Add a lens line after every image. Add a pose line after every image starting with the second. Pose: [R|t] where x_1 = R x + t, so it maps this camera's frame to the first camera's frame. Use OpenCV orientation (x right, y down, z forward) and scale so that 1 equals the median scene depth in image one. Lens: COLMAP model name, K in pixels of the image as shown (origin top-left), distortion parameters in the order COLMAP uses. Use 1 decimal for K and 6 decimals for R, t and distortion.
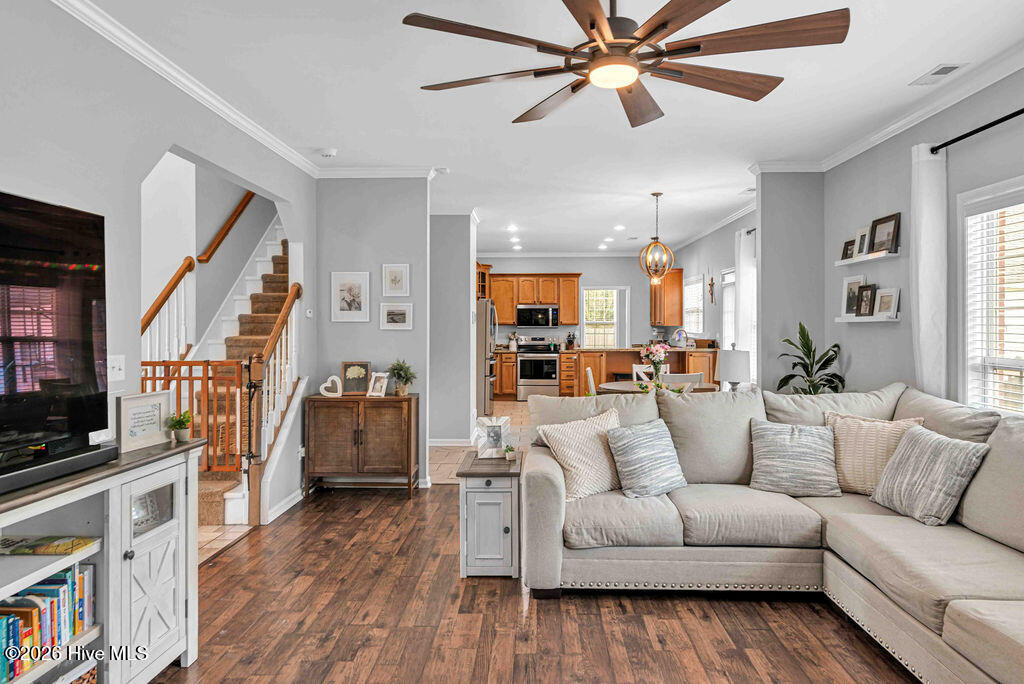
lens RADIAL K [[636.2, 0, 519.1], [0, 636.2, 323.5], [0, 0, 1]] dist [0.004057, -0.000428]
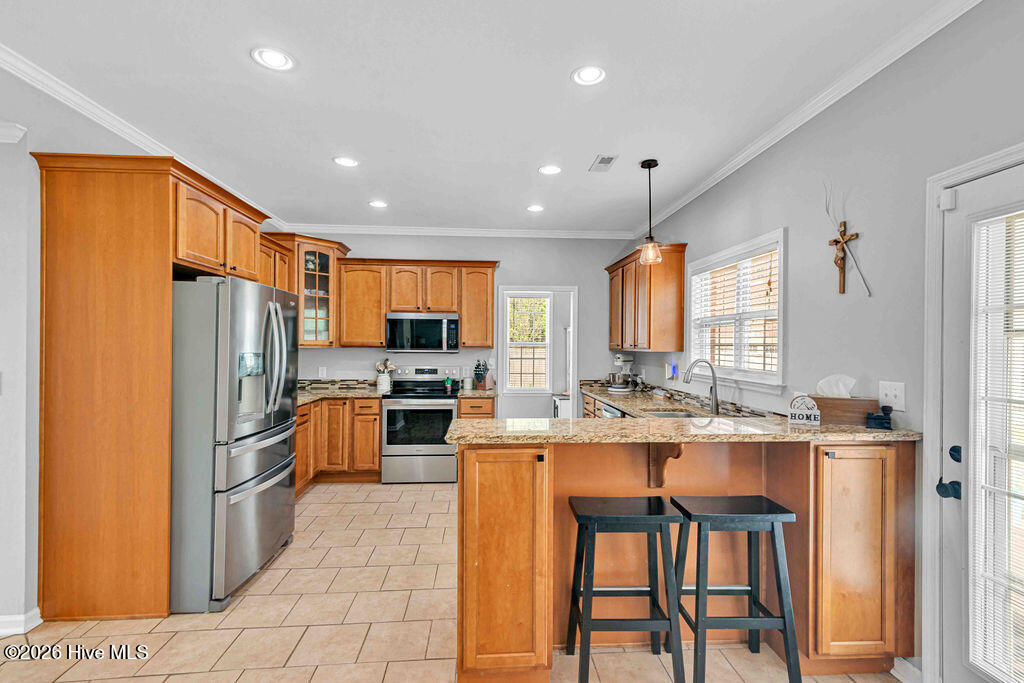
lens RADIAL K [[467.1, 0, 507.3], [0, 467.1, 346.6], [0, 0, 1]] dist [0.013823, -0.002211]
pose [[0.996581, 0.005297, 0.082450, 0.153035], [-0.005802, 0.999966, 0.005878, -0.003630], [-0.082416, -0.006337, 0.996578, 1.229788]]
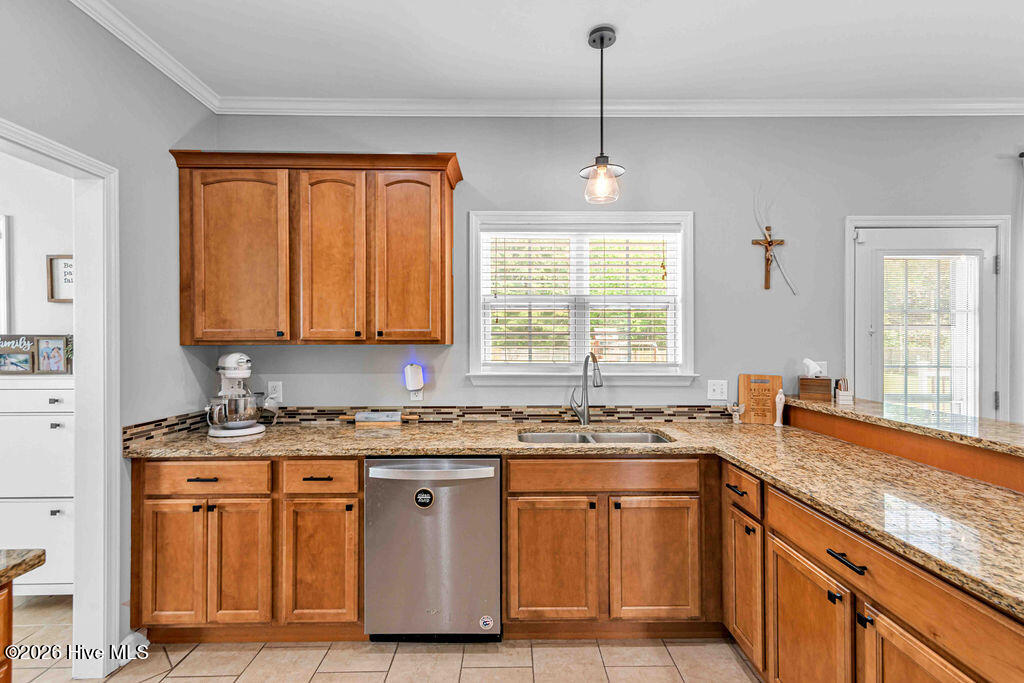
lens RADIAL K [[461.1, 0, 534.8], [0, 461.1, 345.8], [0, 0, 1]] dist [0.015059, -0.002031]
pose [[-0.038942, -0.005792, 0.999225, 0.009408], [-0.000934, 0.999983, 0.005760, 0.006323], [-0.999241, -0.000709, -0.038946, 1.915710]]
